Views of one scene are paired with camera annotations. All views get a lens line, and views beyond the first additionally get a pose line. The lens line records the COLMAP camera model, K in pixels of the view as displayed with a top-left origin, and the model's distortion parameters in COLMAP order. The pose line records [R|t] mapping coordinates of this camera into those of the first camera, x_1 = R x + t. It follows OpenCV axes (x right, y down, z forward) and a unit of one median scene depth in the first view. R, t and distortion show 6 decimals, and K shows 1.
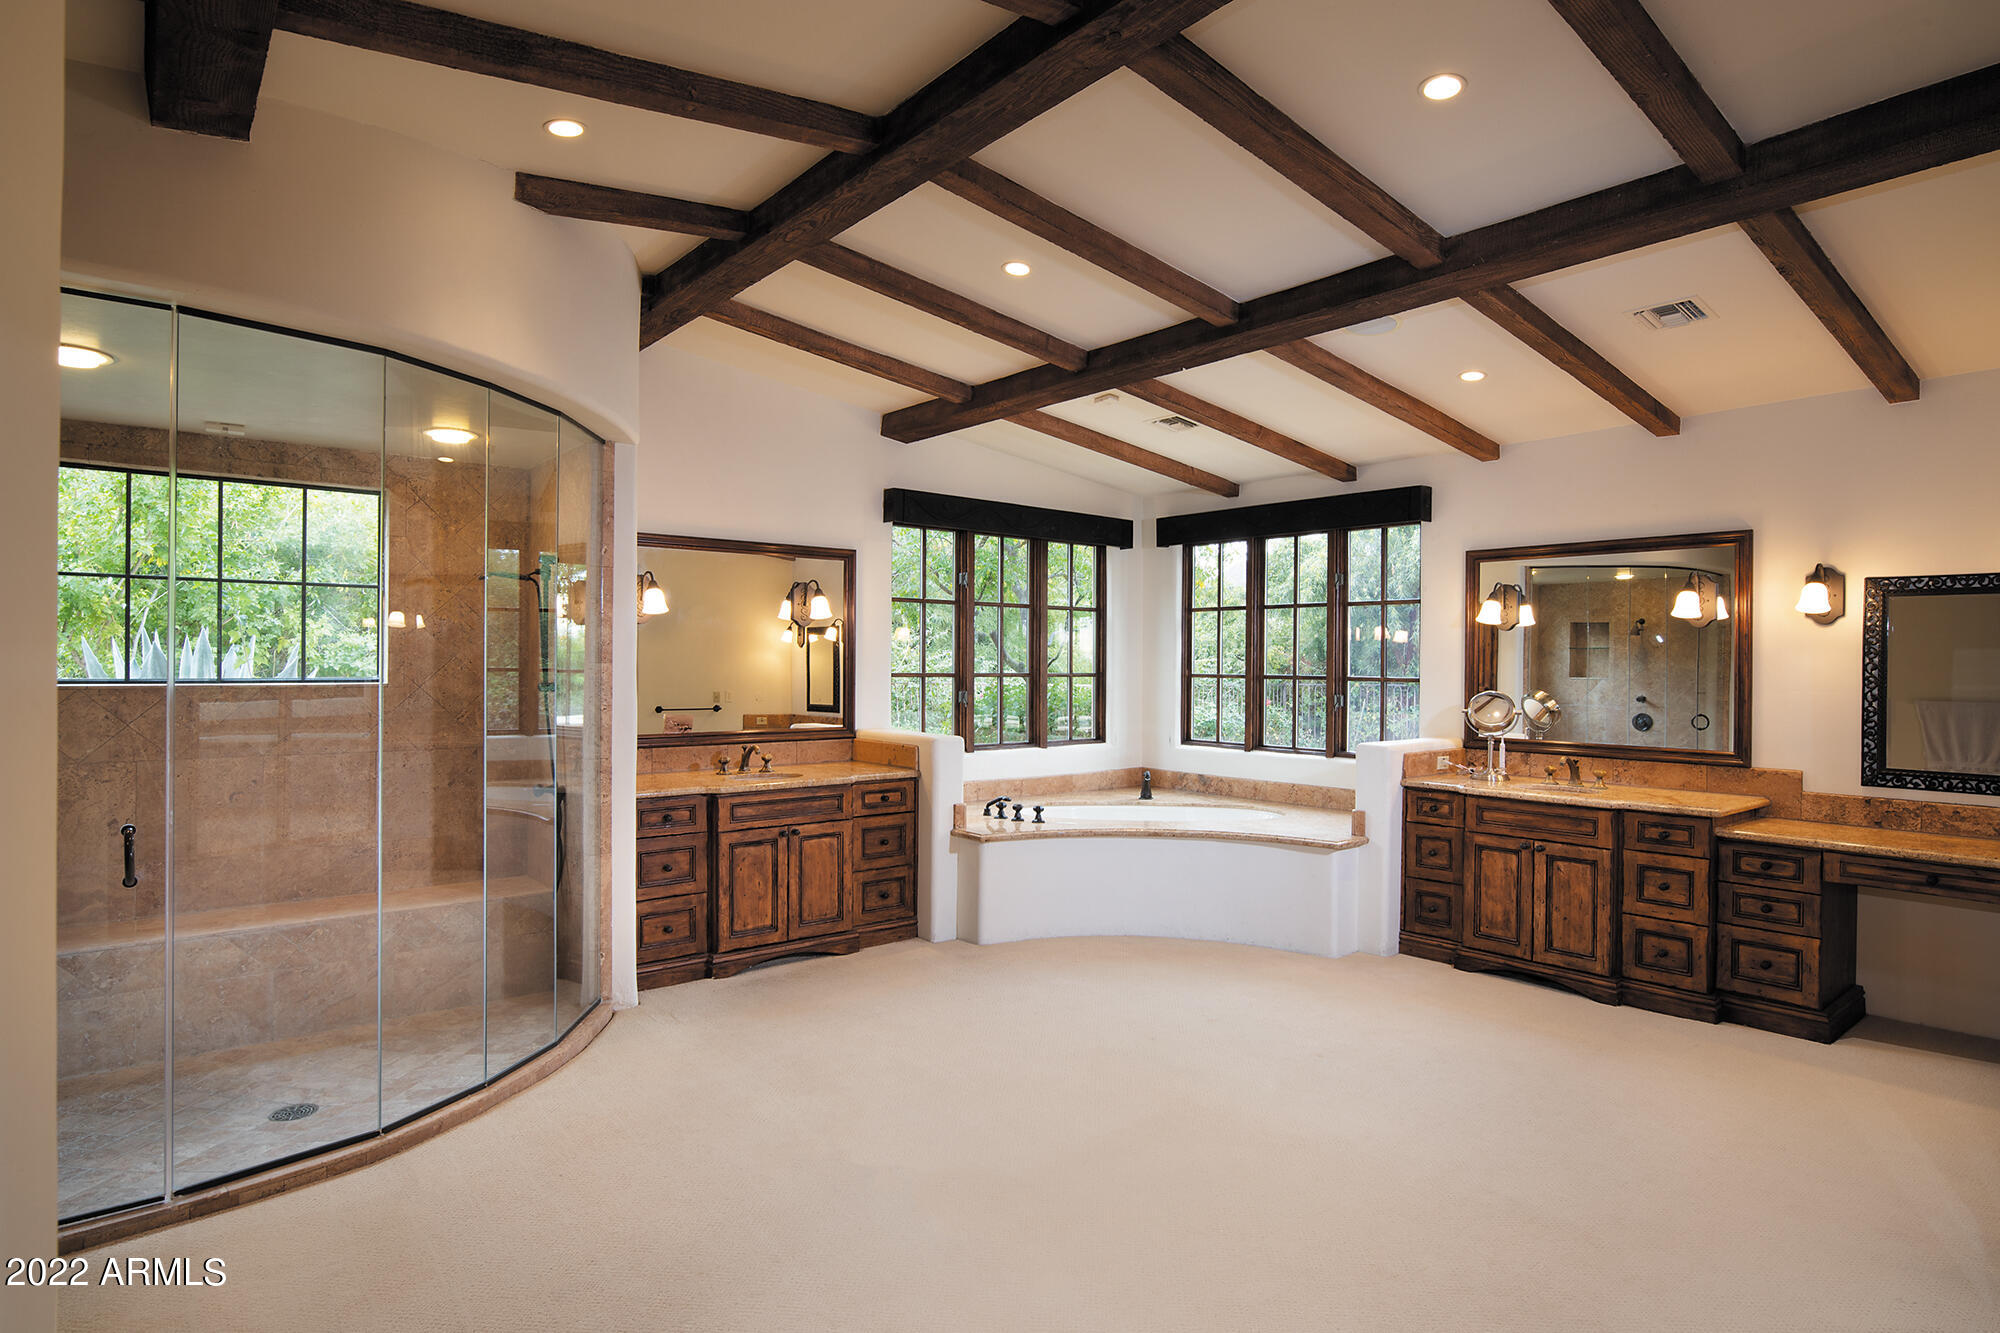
lens RADIAL K [[1056.7, 0, 994.0], [0, 1056.7, 660.0], [0, 0, 1]] dist [-0.007737, 0.002440]
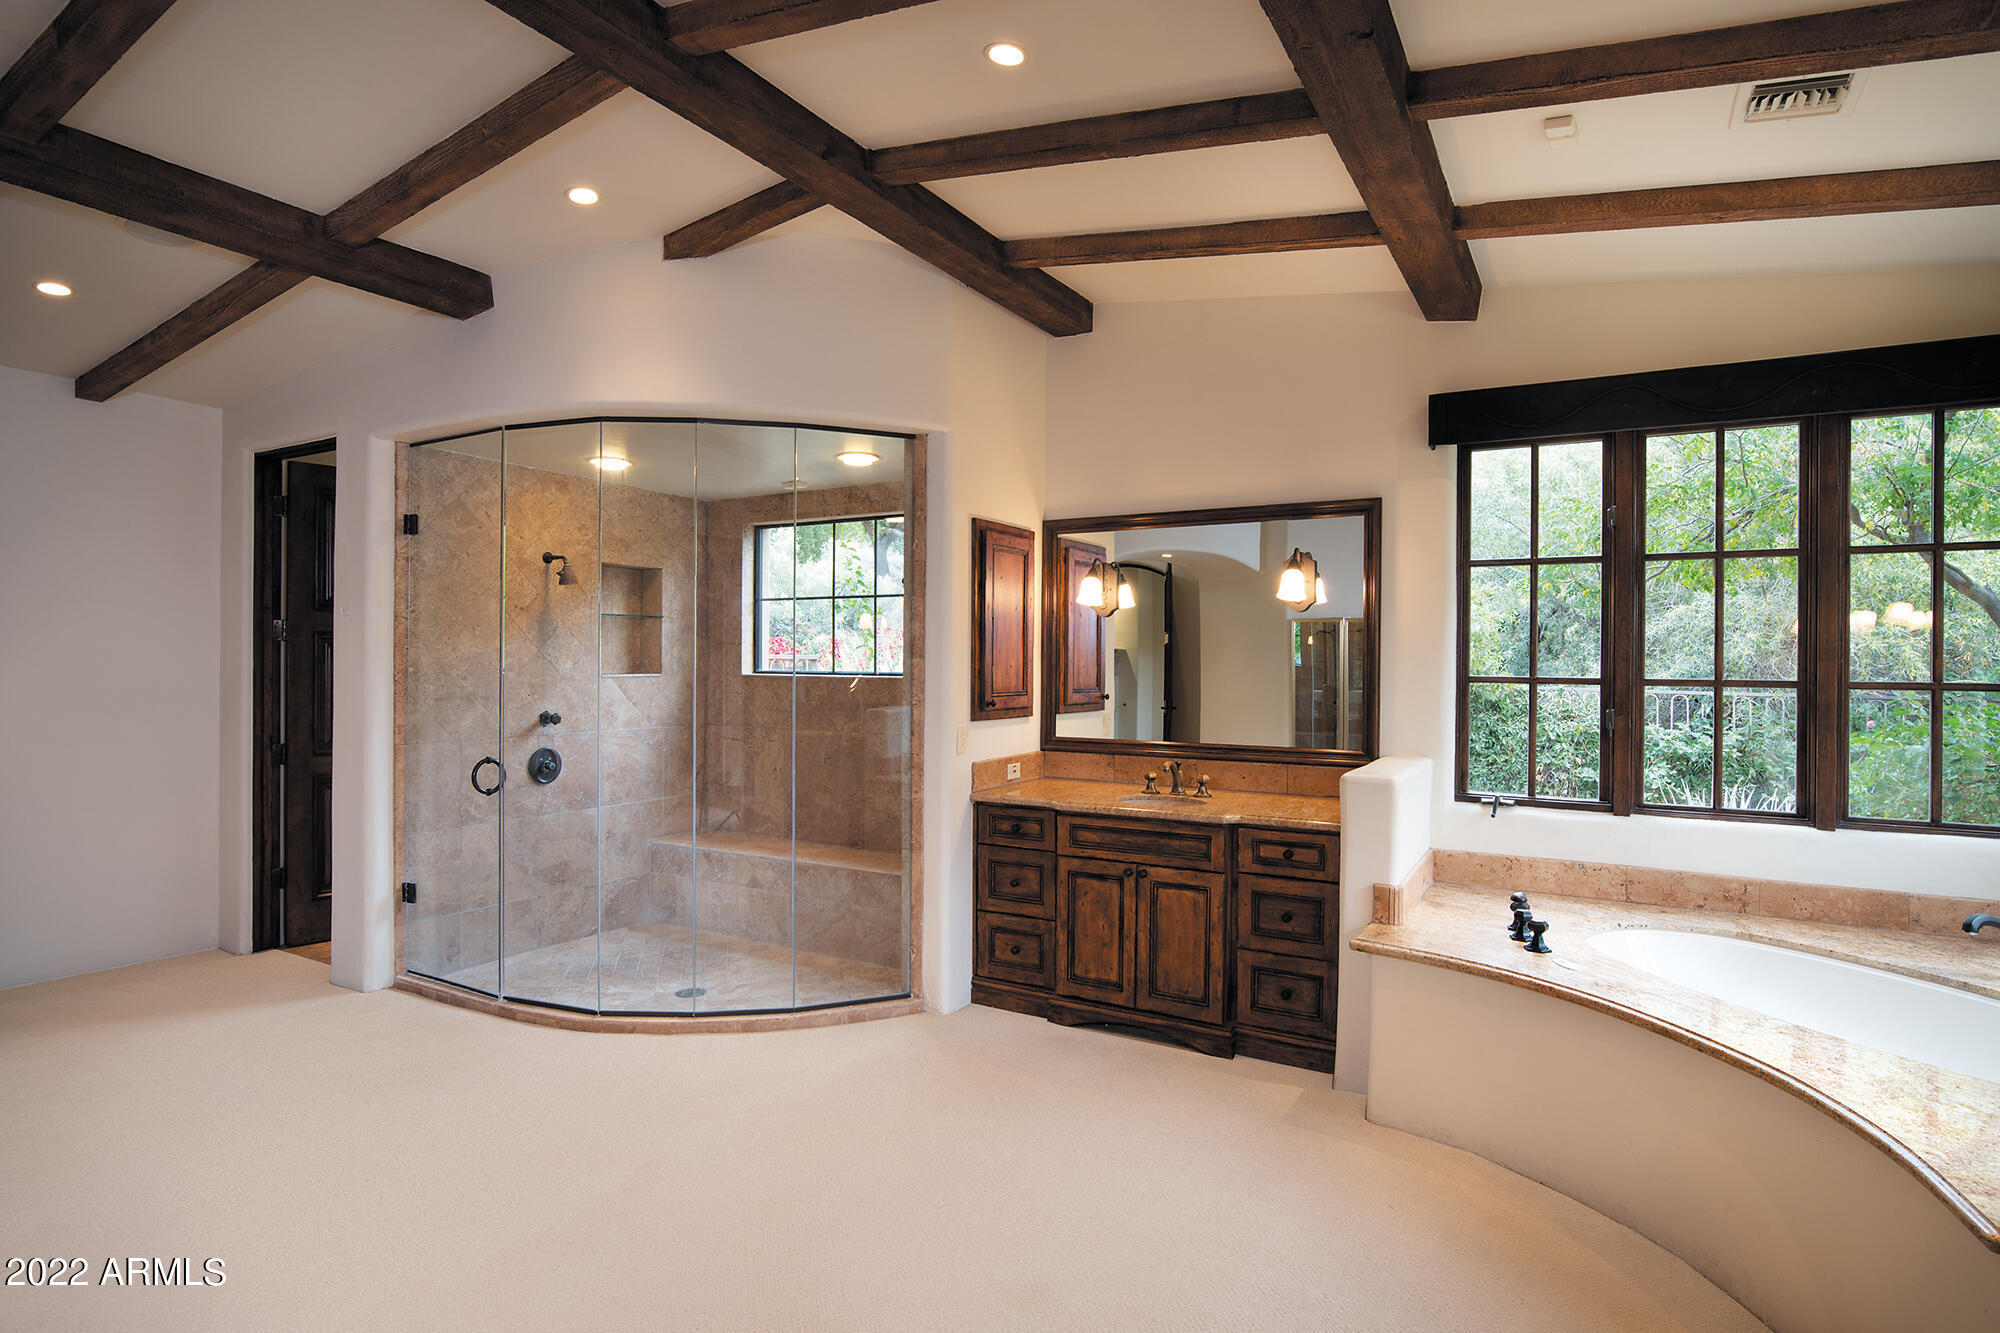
lens RADIAL K [[1056.7, 0, 994.4], [0, 1056.7, 669.5], [0, 0, 1]] dist [-0.007737, 0.002440]
pose [[0.350285, -0.000943, -0.936643, 0.517119], [-0.004063, 0.999989, -0.002526, 0.013181], [0.936635, 0.004690, 0.350277, 0.626935]]
